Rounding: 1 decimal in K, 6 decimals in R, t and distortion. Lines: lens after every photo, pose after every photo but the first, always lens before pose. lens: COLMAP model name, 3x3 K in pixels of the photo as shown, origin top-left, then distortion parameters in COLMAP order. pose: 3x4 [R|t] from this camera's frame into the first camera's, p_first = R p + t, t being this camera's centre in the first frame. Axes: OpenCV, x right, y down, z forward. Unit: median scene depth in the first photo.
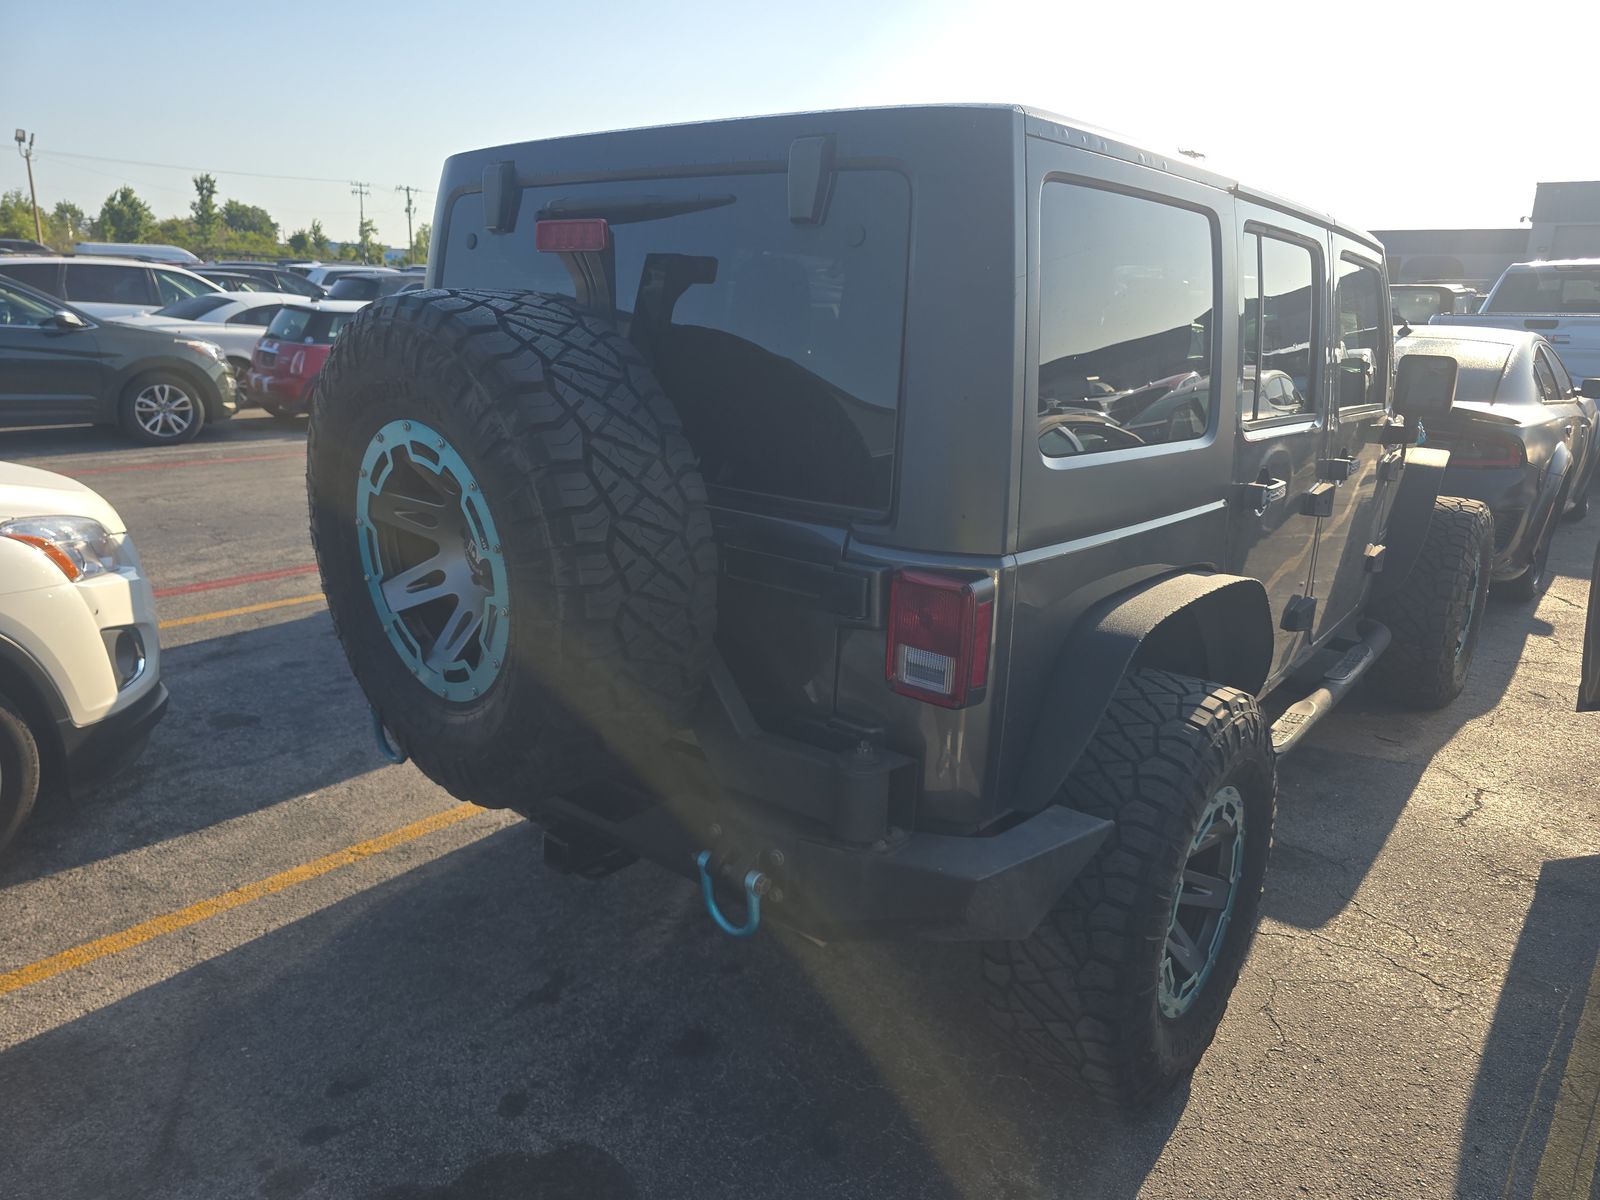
lens RADIAL K [[1088.0, 0, 800.0], [0, 1088.0, 600.0], [0, 0, 1]] dist [0.041542, 0.000898]
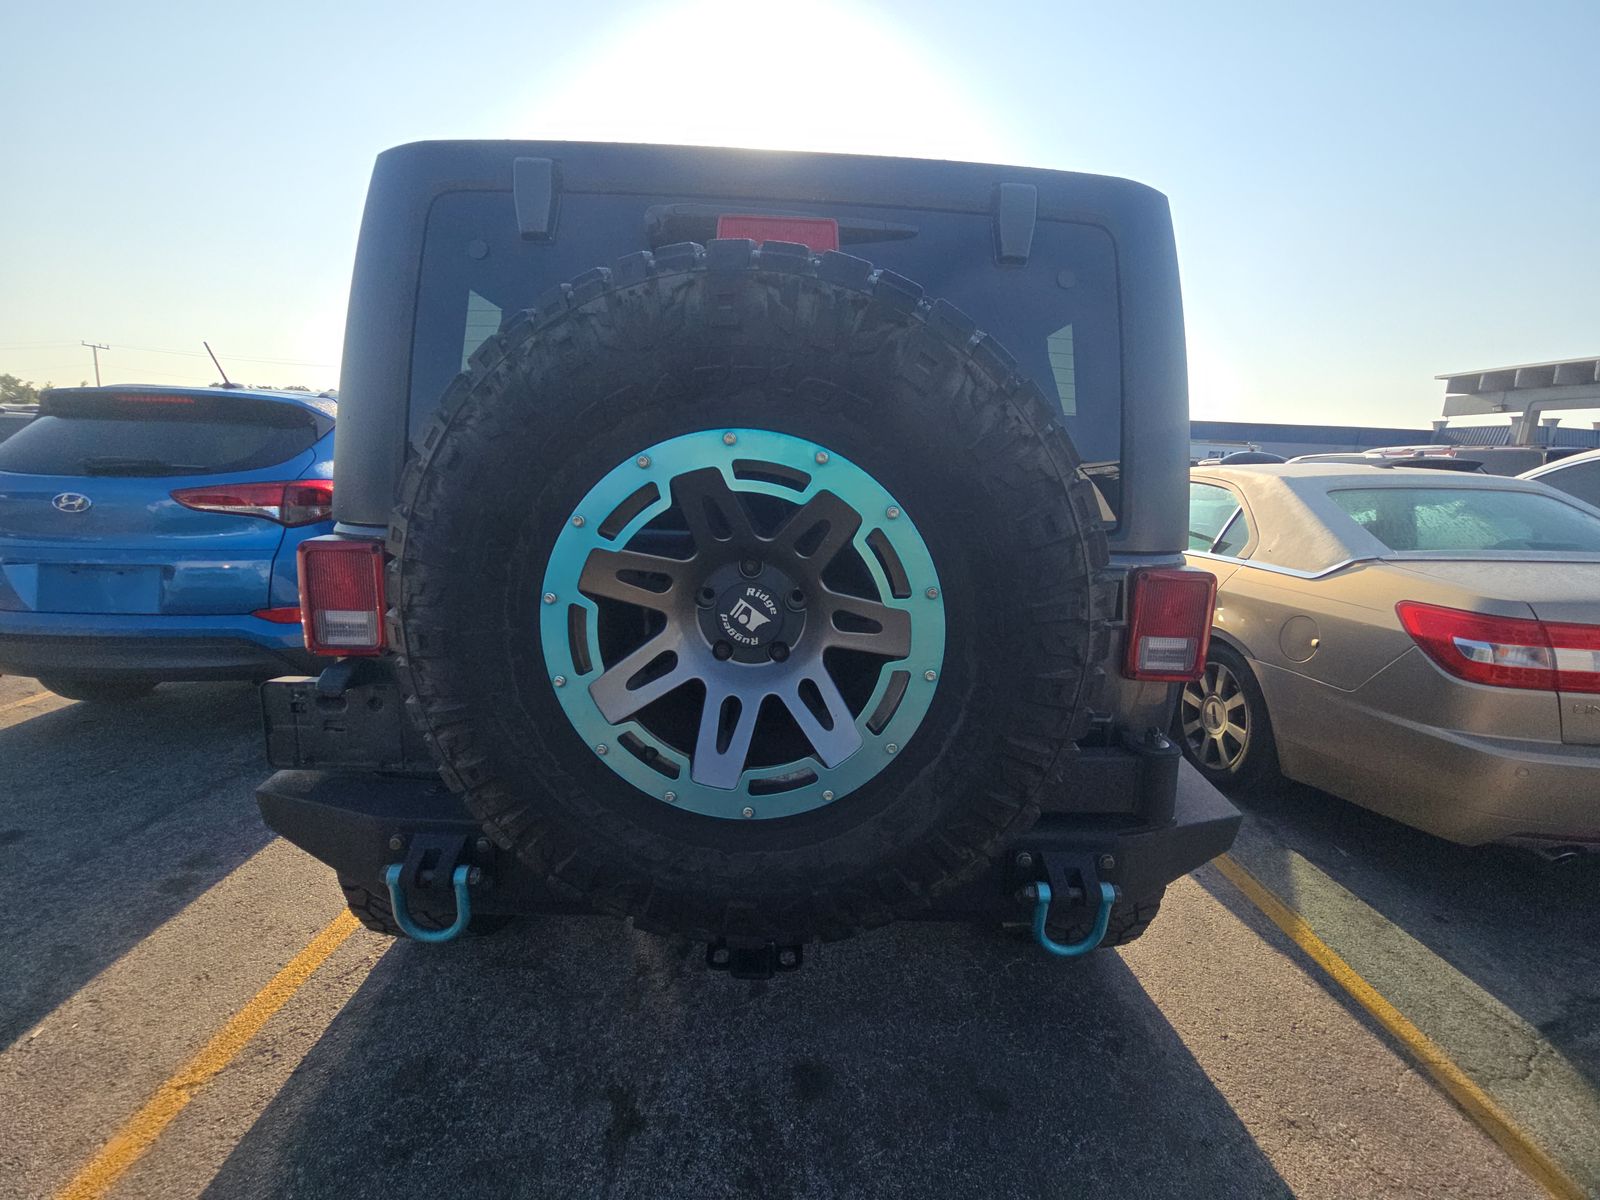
lens RADIAL K [[631.4, 0, 800.6], [0, 631.4, 596.0], [0, 0, 1]] dist [0.051909, -0.028098]
pose [[0.759725, -0.116240, 0.639770, -0.533663], [0.152487, 0.988304, -0.001513, -0.049537], [-0.632111, 0.098707, 0.768565, 0.614803]]
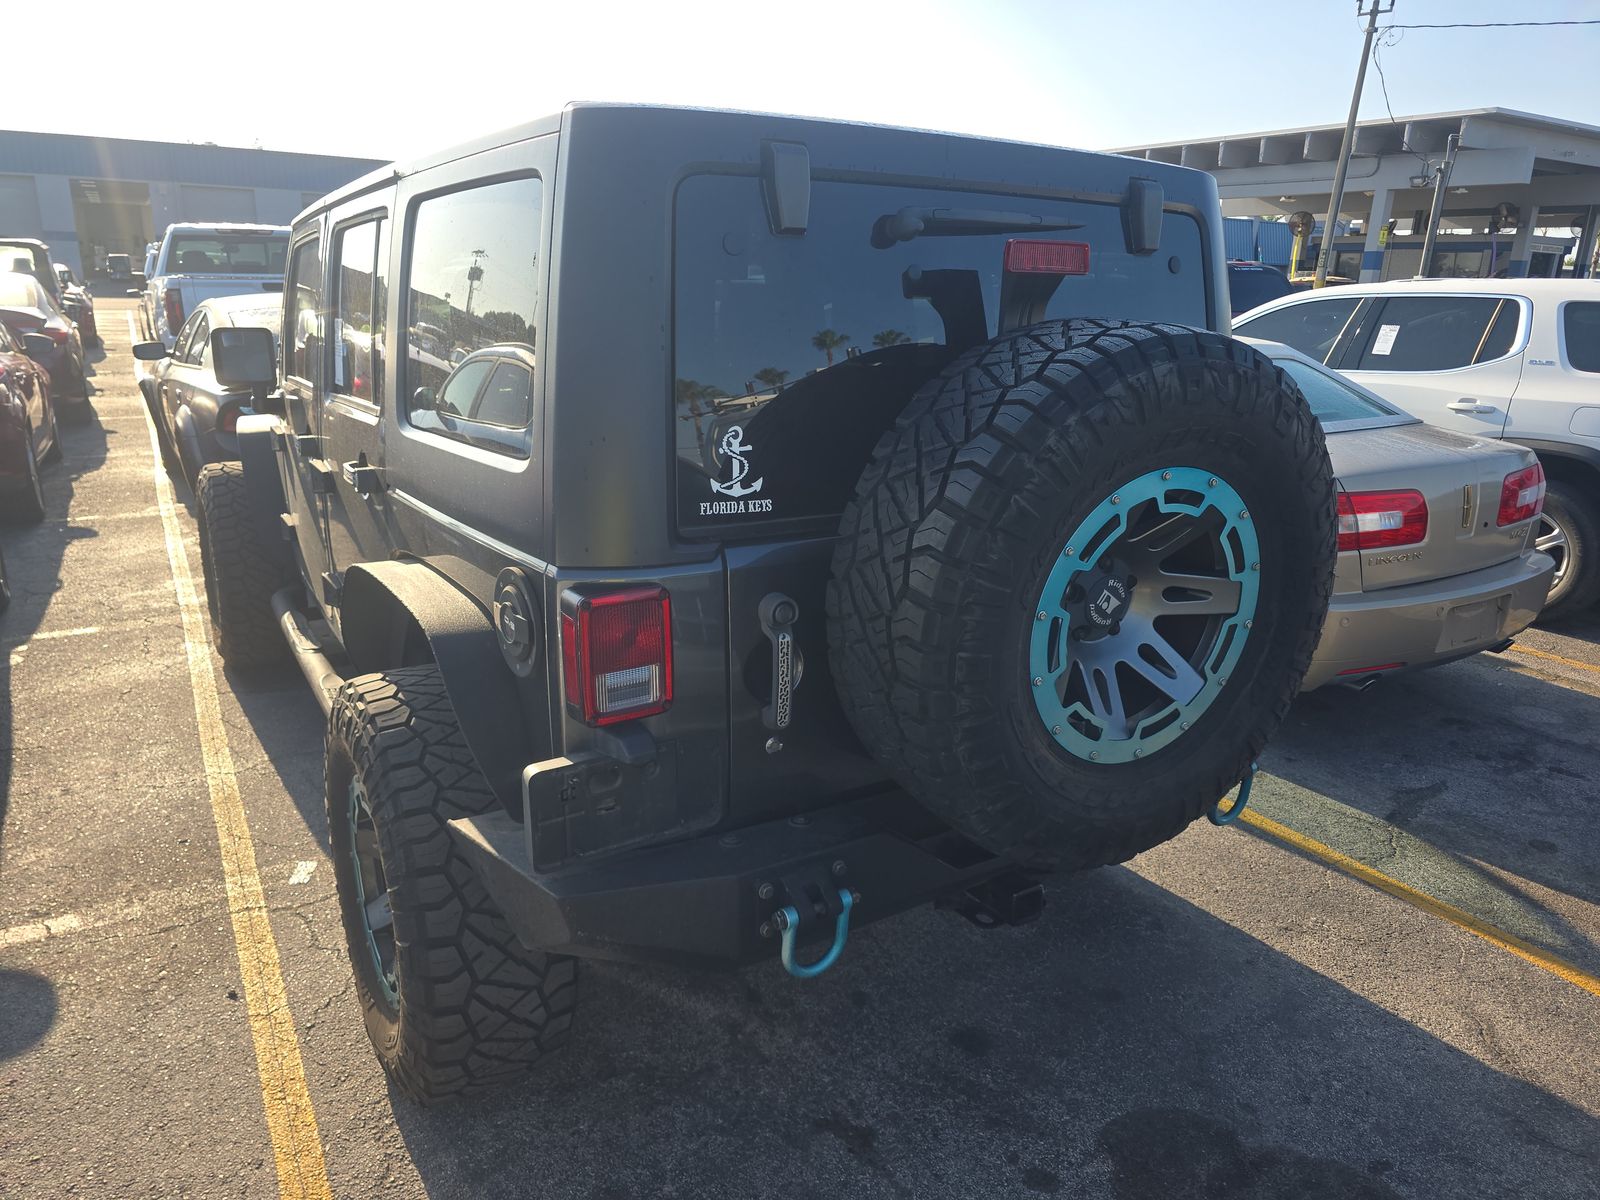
lens RADIAL K [[1088.0, 0, 800.0], [0, 1088.0, 600.0], [0, 0, 1]] dist [0.041542, 0.000898]
pose [[0.305933, -0.273878, 0.911809, -1.190941], [0.241074, 0.948802, 0.204104, -0.290417], [-0.921025, 0.157372, 0.356295, 0.880818]]
